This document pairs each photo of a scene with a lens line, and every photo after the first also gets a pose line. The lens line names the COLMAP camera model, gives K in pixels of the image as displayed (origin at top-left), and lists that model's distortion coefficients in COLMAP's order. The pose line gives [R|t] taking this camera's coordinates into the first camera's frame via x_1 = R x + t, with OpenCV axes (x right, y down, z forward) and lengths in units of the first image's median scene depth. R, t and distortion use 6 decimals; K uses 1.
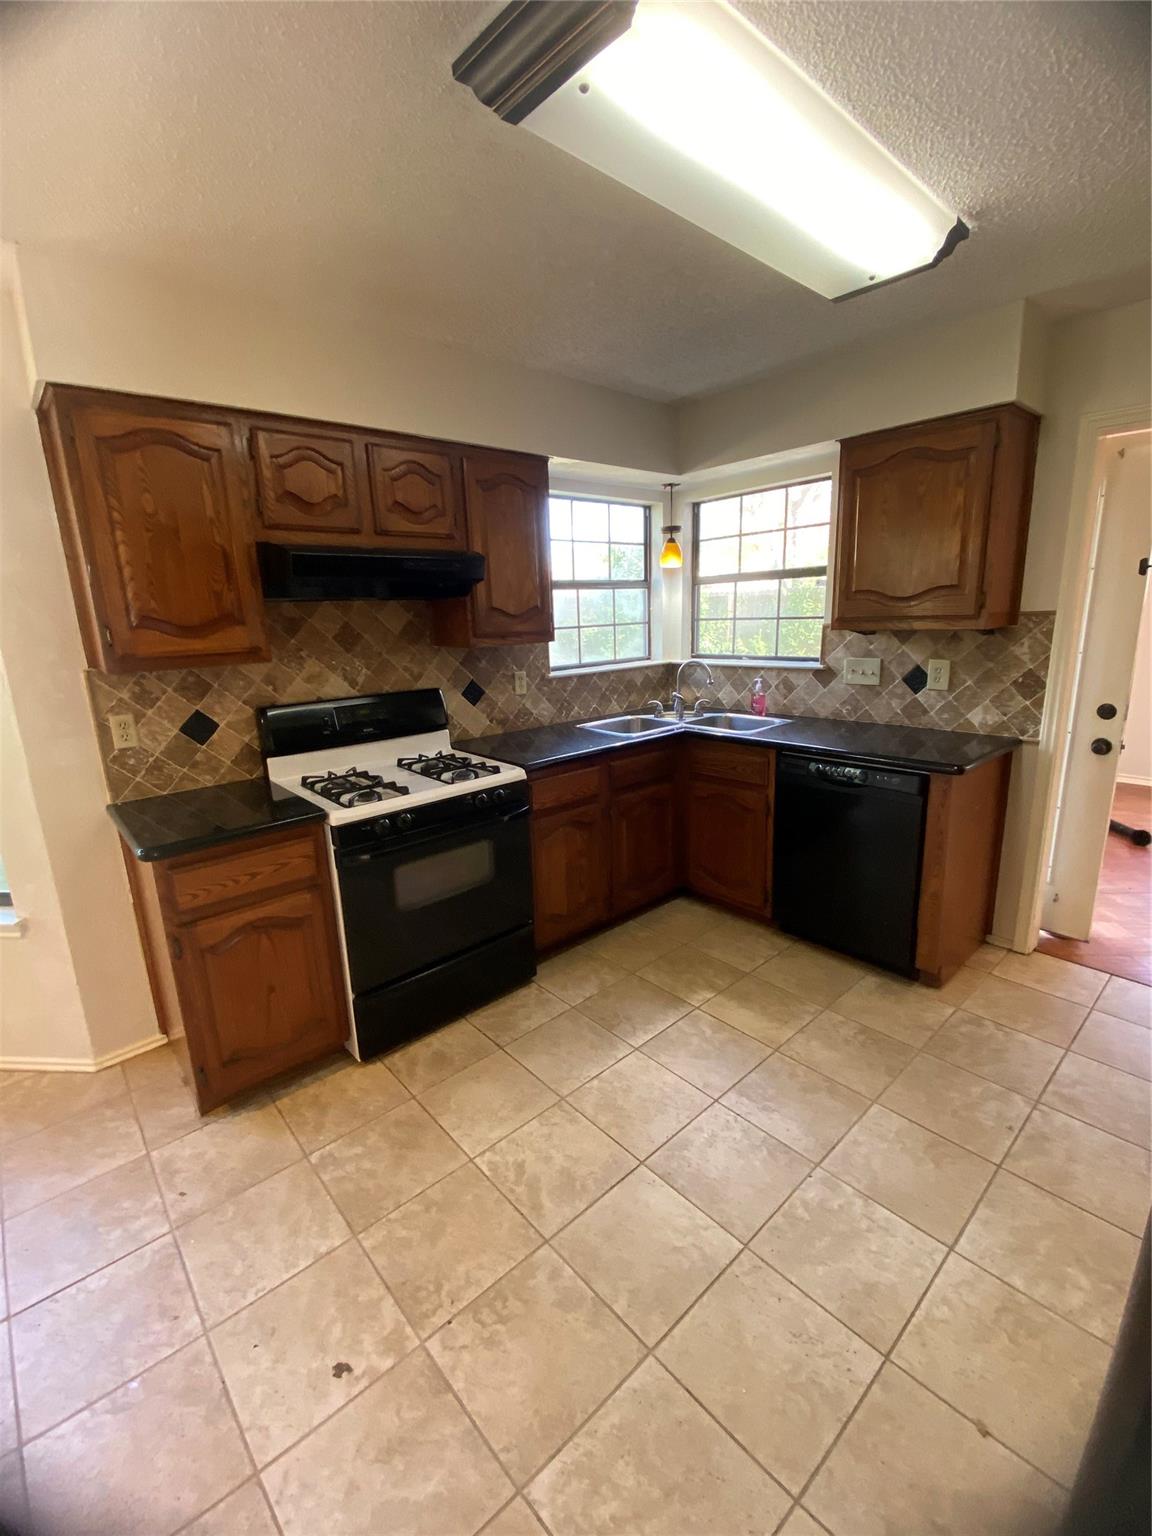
lens RADIAL K [[647.4, 0, 579.1], [0, 647.4, 767.1], [0, 0, 1]] dist [-0.021950, -0.002487]
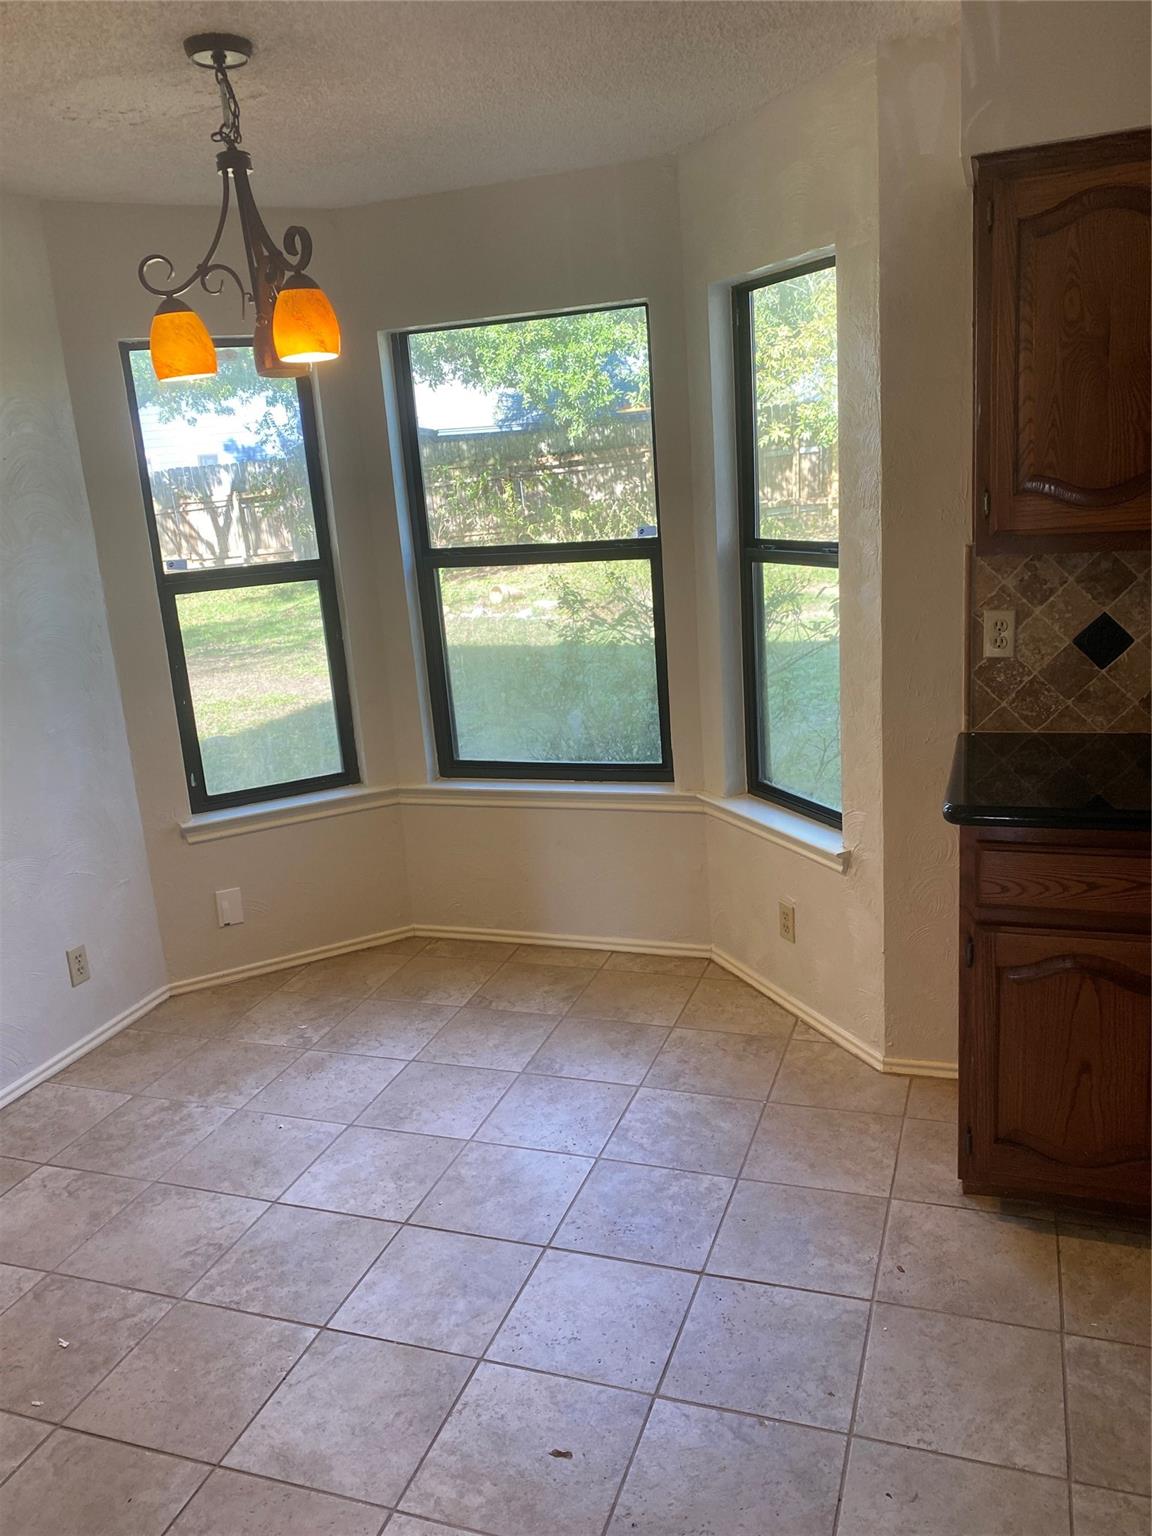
lens RADIAL K [[1176.1, 0, 575.3], [0, 1176.1, 766.0], [0, 0, 1]] dist [-0.016332, -0.005874]
pose [[0.461360, 0.219245, -0.859697, 0.212307], [-0.151023, 0.974251, 0.167412, -0.060589], [0.874265, 0.052596, 0.482591, -0.017976]]
